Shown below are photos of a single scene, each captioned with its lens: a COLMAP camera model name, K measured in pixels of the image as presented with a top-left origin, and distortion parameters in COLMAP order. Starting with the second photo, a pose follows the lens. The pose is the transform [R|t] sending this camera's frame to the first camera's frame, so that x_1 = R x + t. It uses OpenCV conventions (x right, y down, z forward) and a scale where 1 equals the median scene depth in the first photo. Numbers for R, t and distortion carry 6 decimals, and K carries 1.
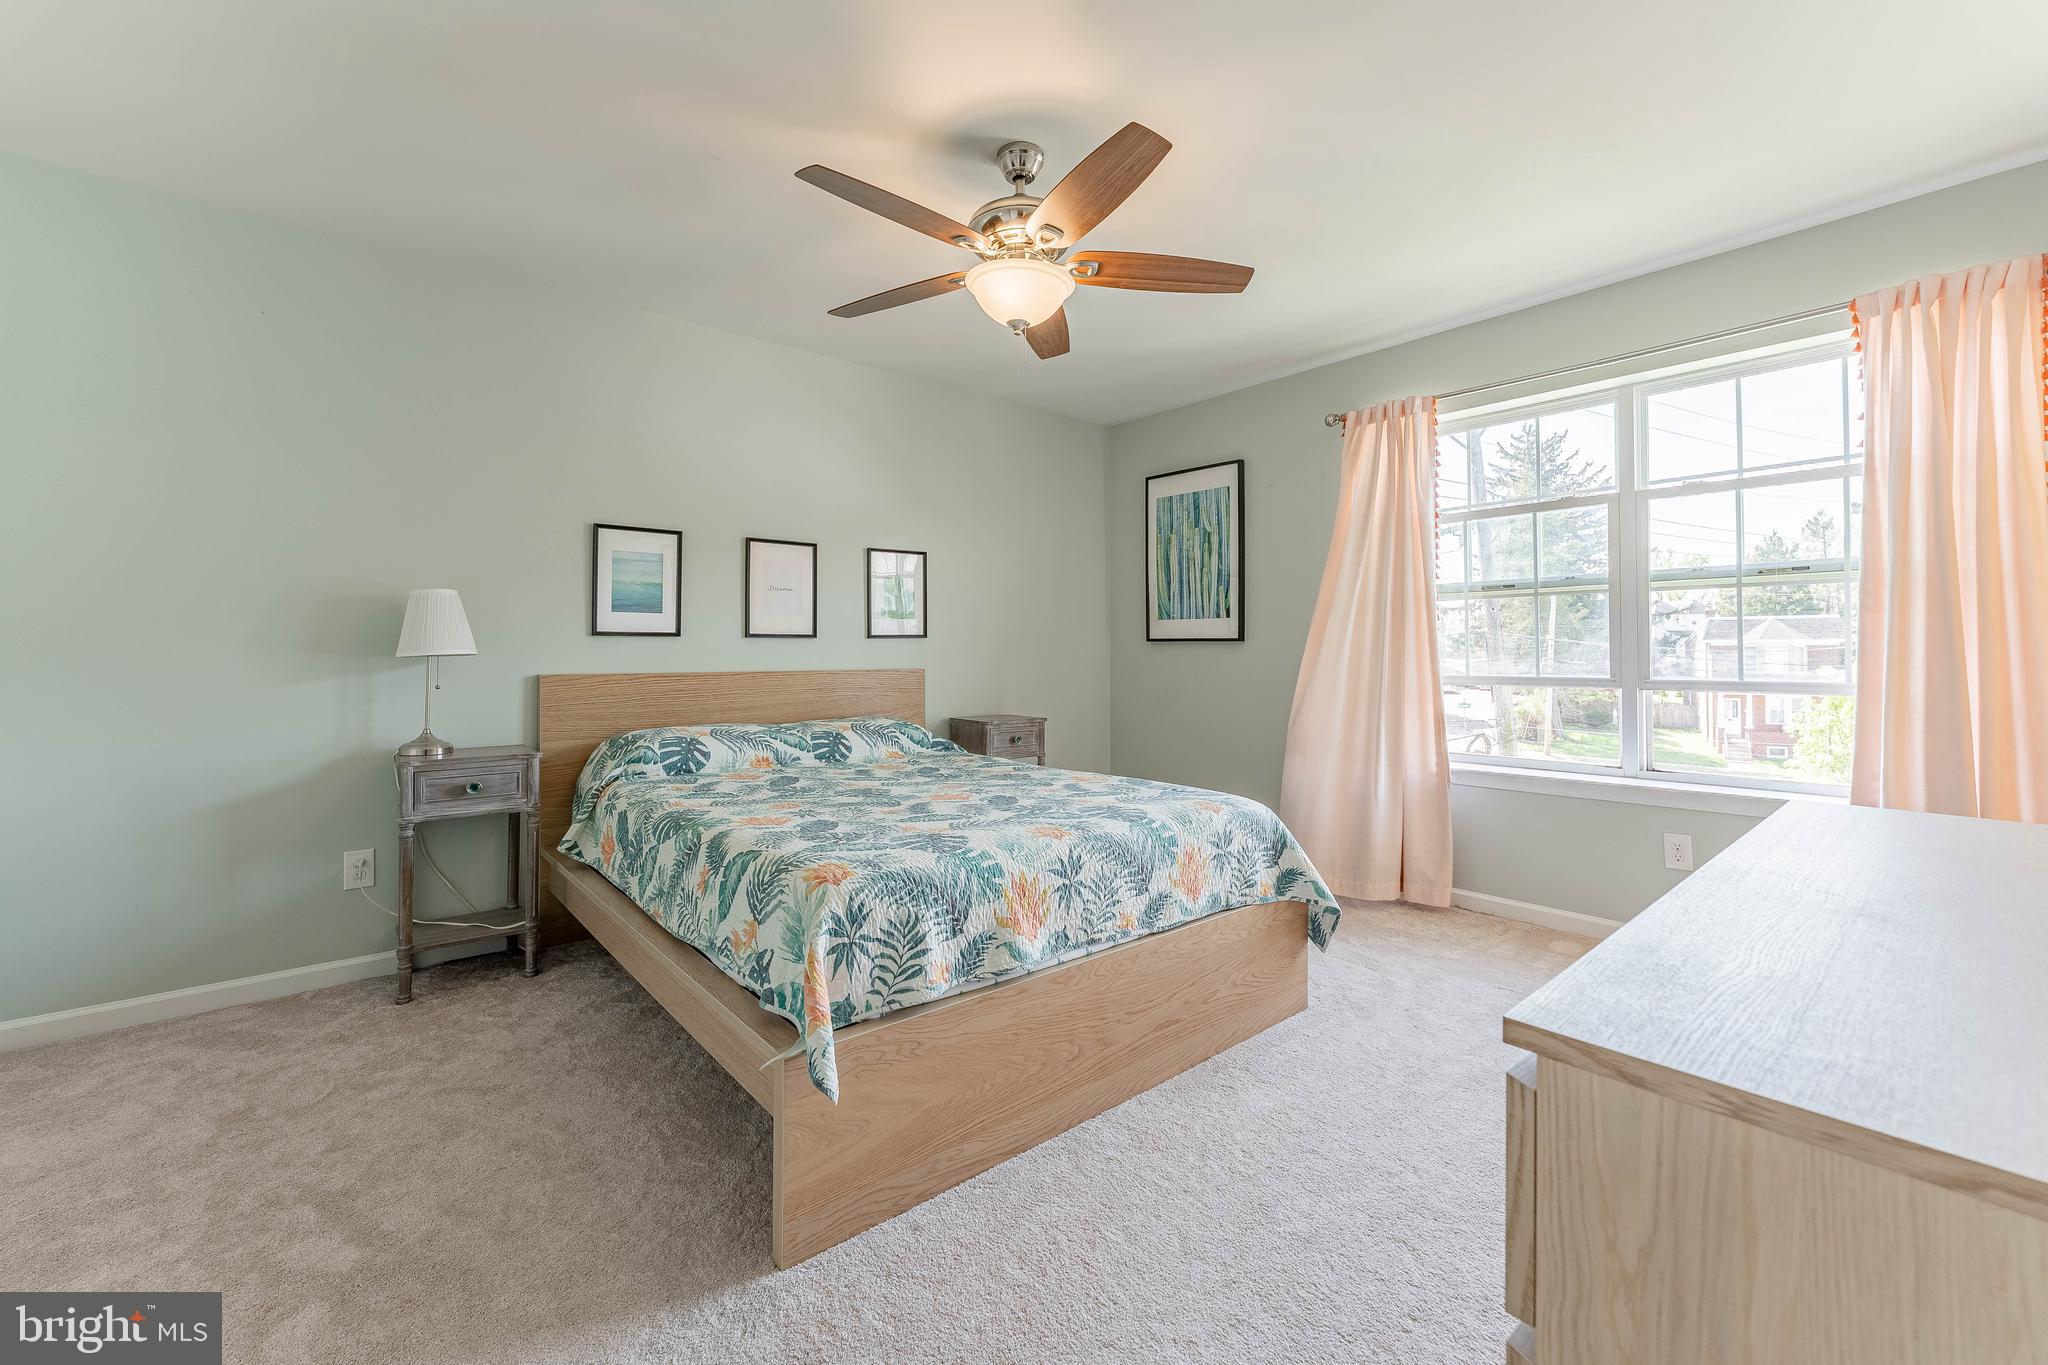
lens RADIAL K [[829.9, 0, 1027.7], [0, 829.9, 657.4], [0, 0, 1]] dist [-0.000371, -0.000048]
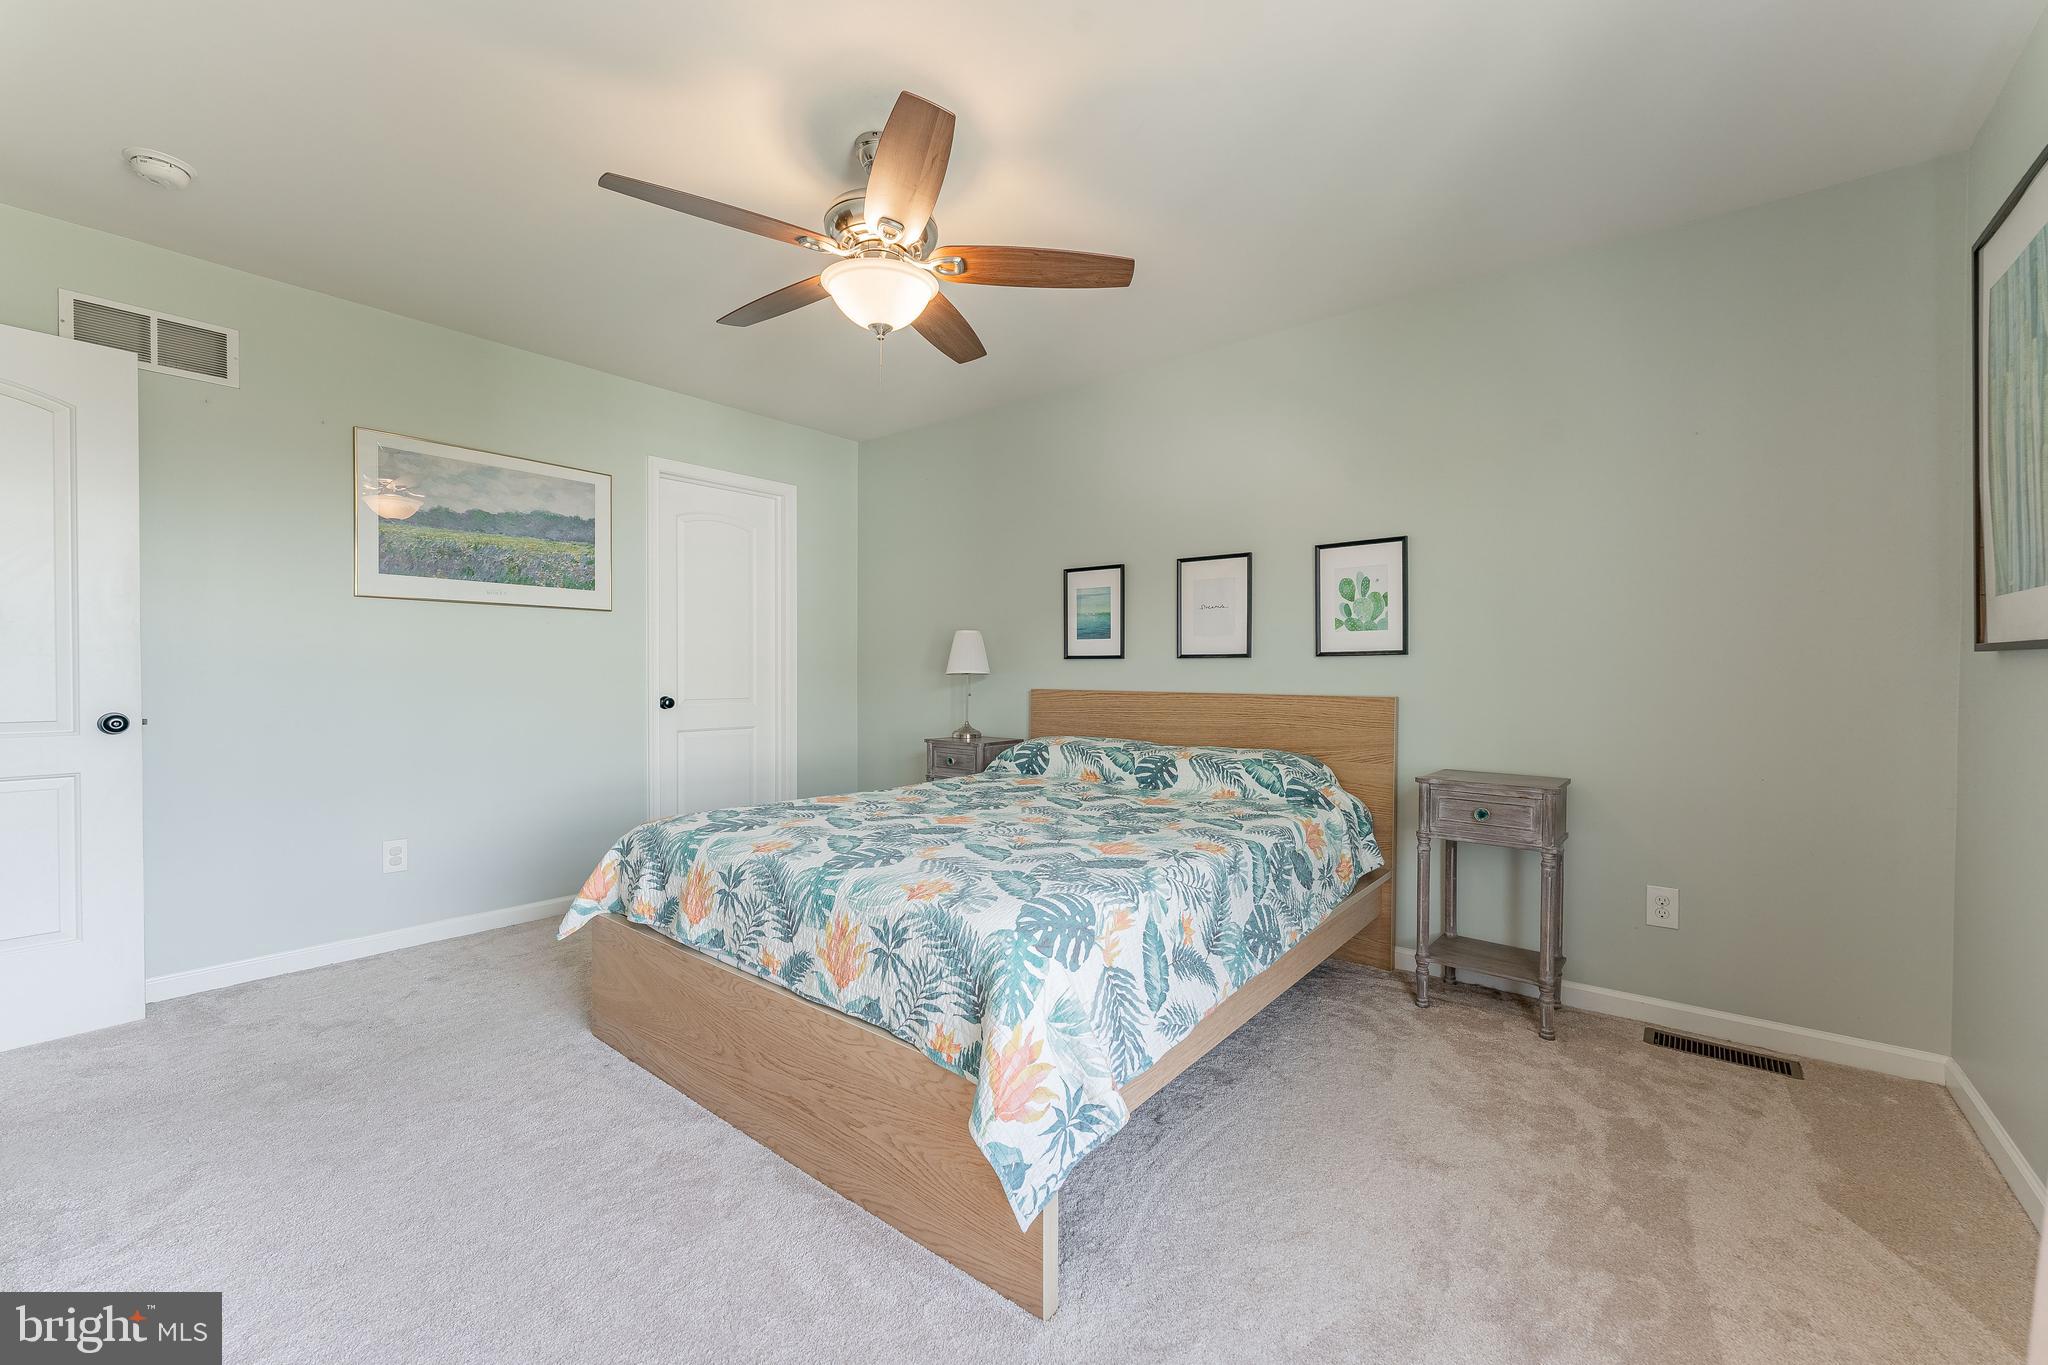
lens RADIAL K [[822.2, 0, 1018.5], [0, 822.2, 681.8], [0, 0, 1]] dist [-0.000176, -0.000551]
pose [[0.186348, 0.016746, -0.982341, 0.704746], [-0.009287, 0.999840, 0.015282, -0.010257], [0.982440, 0.006275, 0.186473, 0.714319]]
